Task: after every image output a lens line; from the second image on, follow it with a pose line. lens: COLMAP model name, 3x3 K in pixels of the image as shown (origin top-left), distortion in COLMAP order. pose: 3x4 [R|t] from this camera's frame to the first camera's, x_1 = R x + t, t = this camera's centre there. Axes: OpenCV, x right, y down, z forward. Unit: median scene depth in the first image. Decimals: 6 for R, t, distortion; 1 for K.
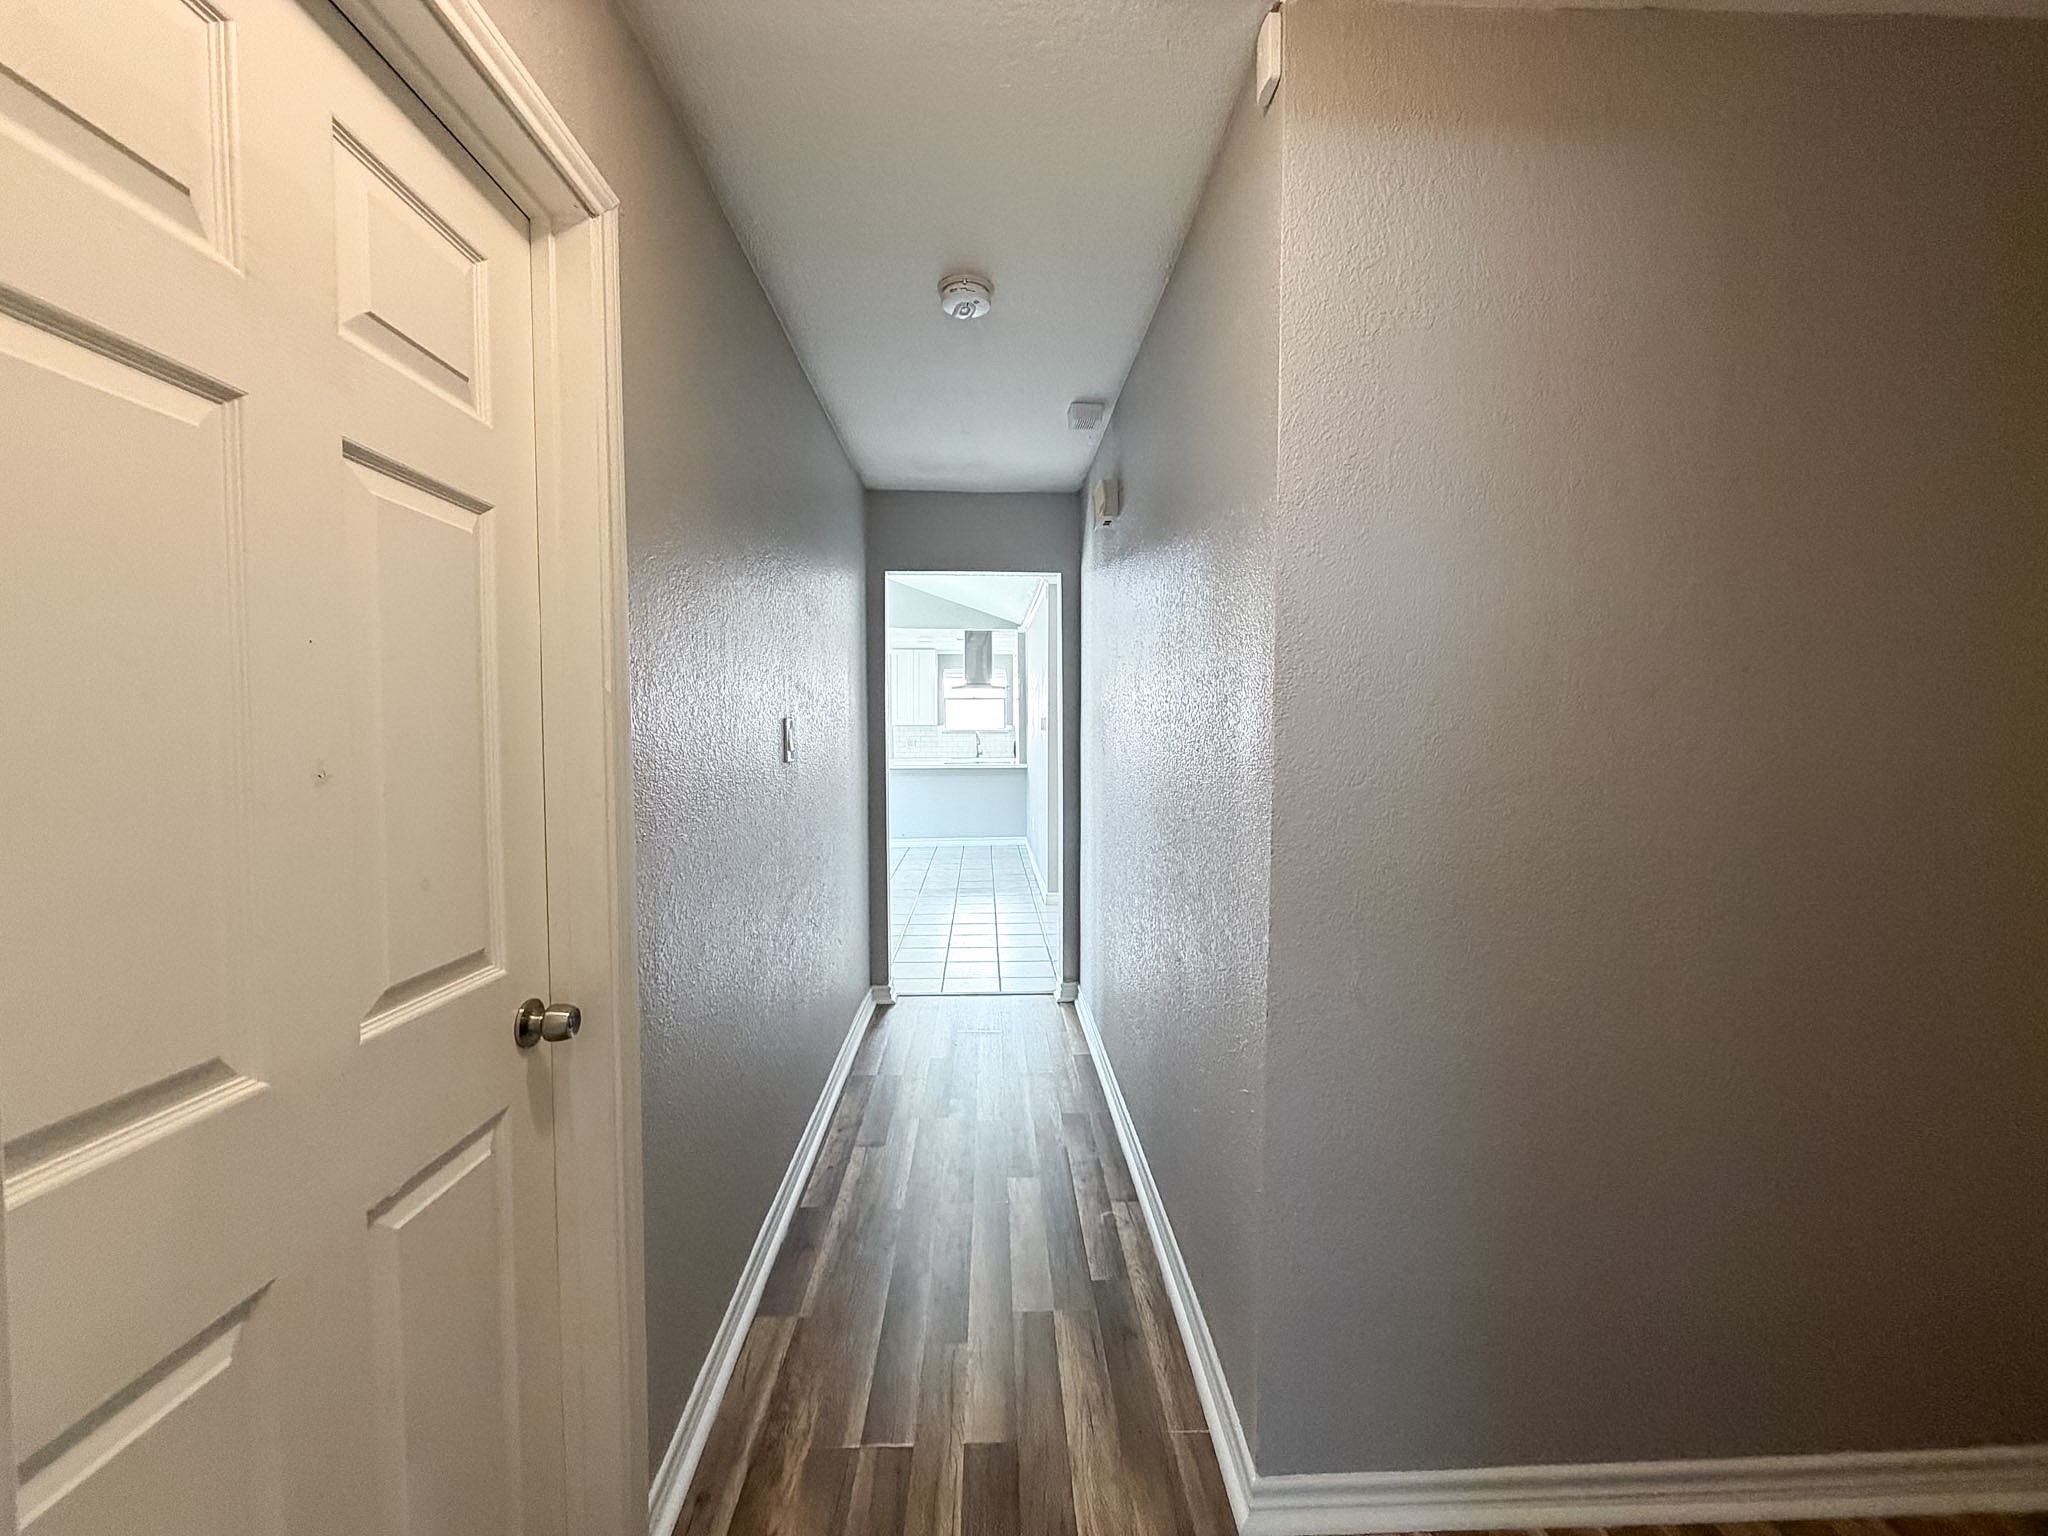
lens RADIAL K [[813.5, 0, 1030.7], [0, 813.5, 765.4], [0, 0, 1]] dist [0.002080, -0.000320]
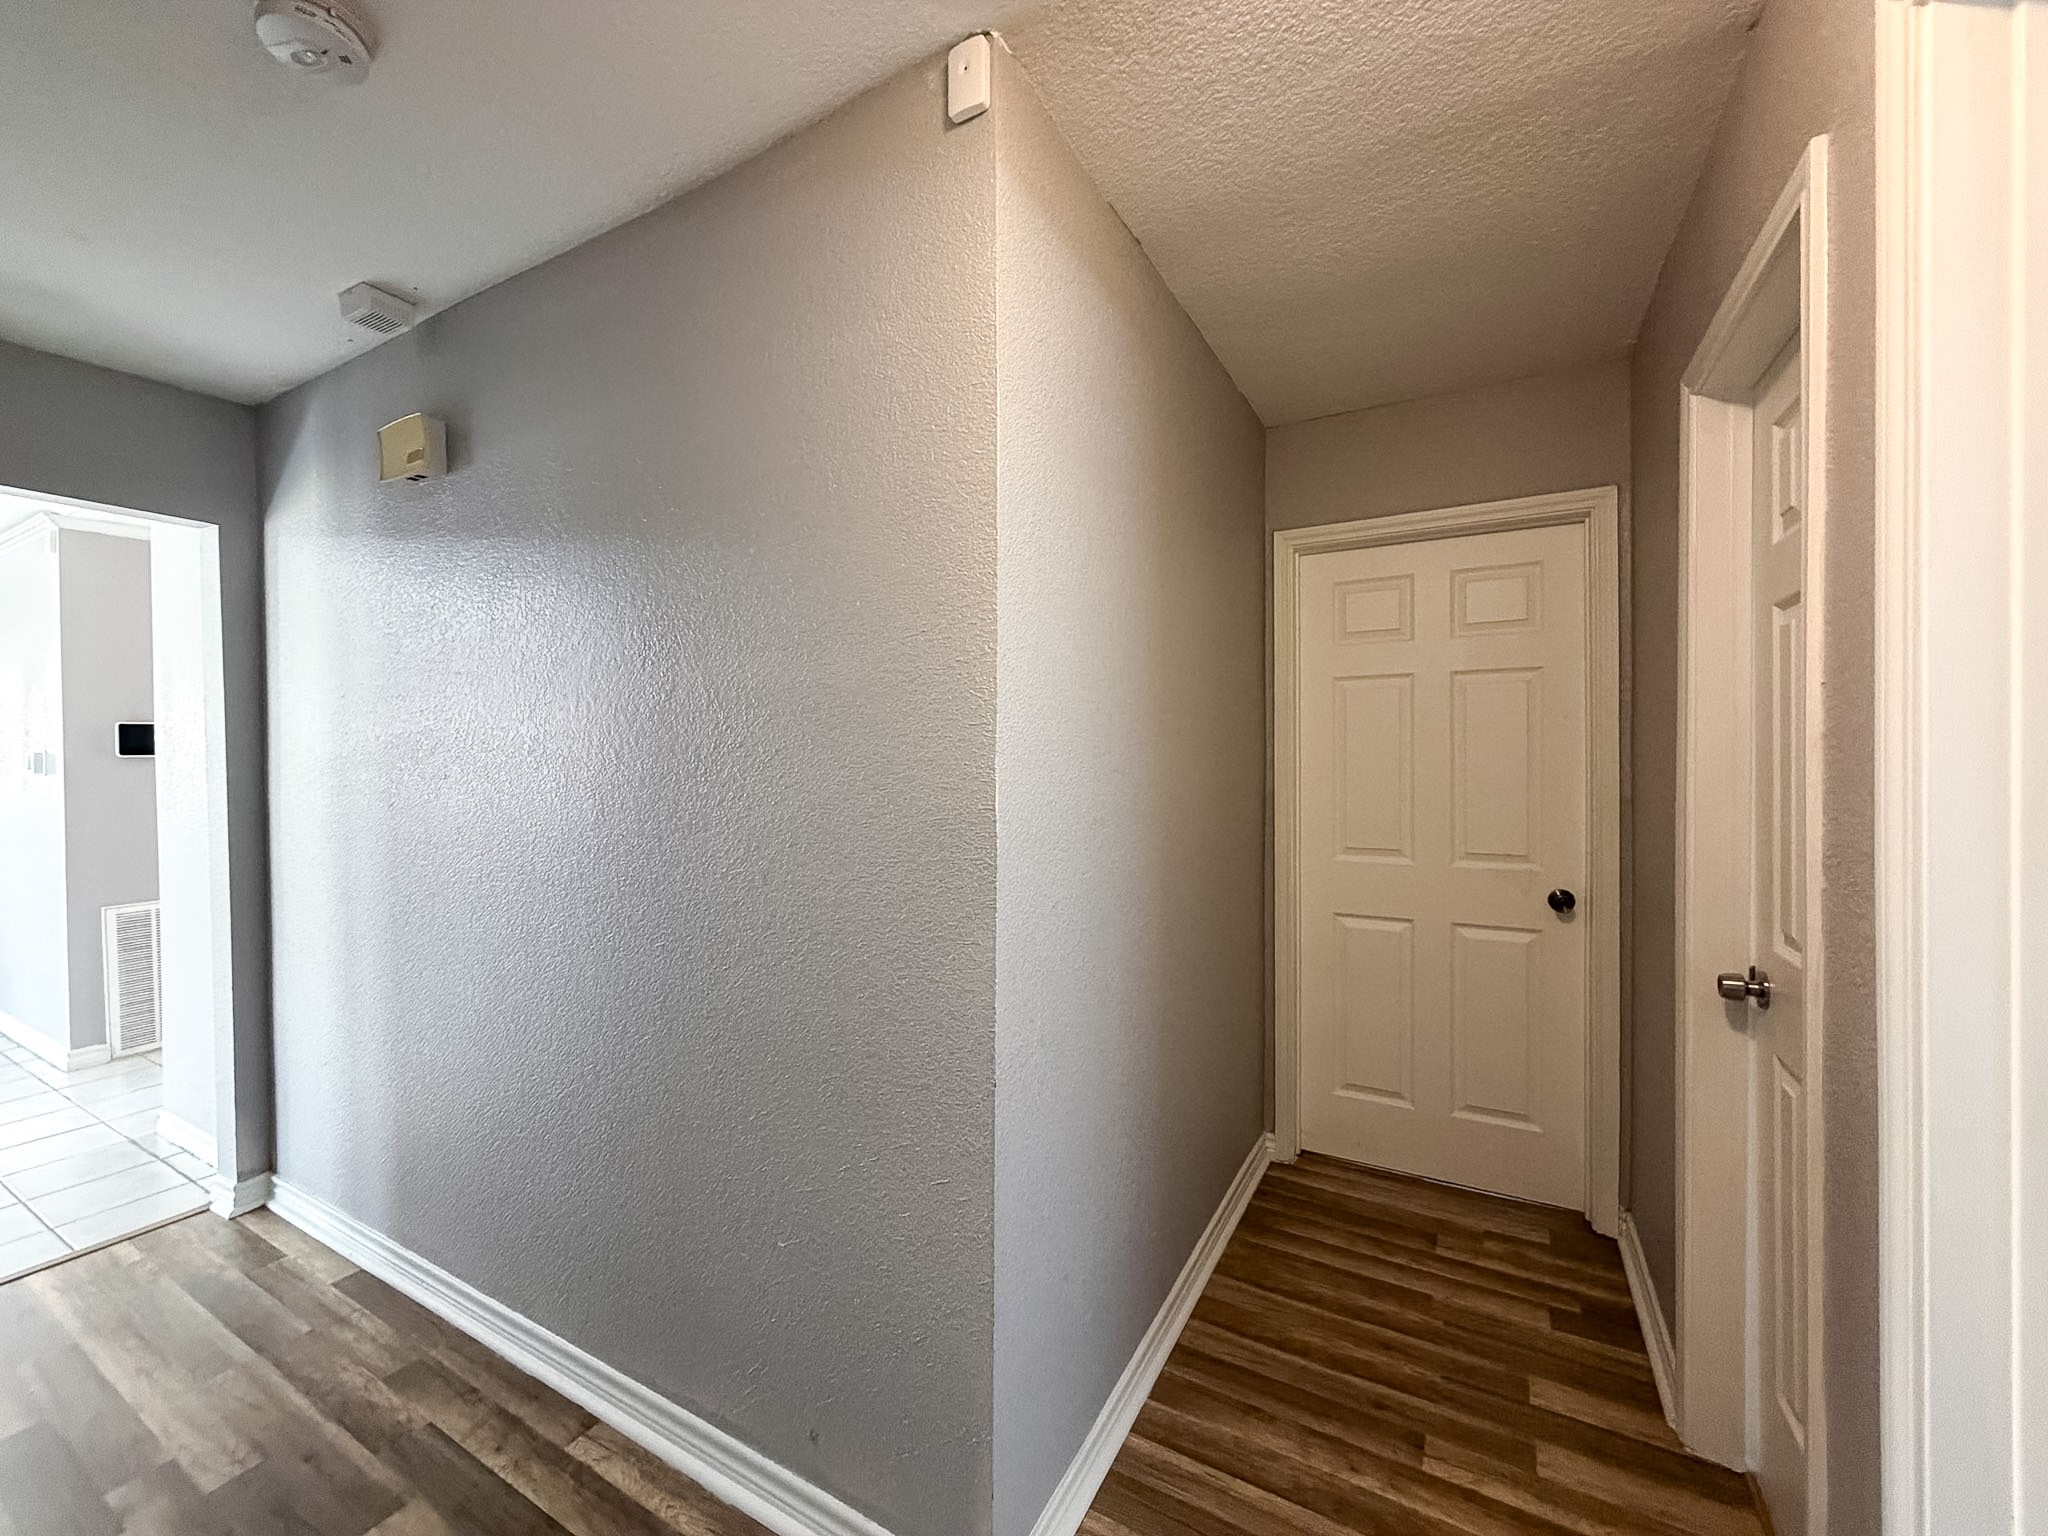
lens RADIAL K [[813.5, 0, 1022.5], [0, 813.5, 761.0], [0, 0, 1]] dist [0.002080, -0.000320]
pose [[0.537963, -0.020433, 0.842721, -0.222305], [0.050233, 0.998707, -0.007852, -0.026743], [-0.841471, 0.046557, 0.538293, 0.213781]]
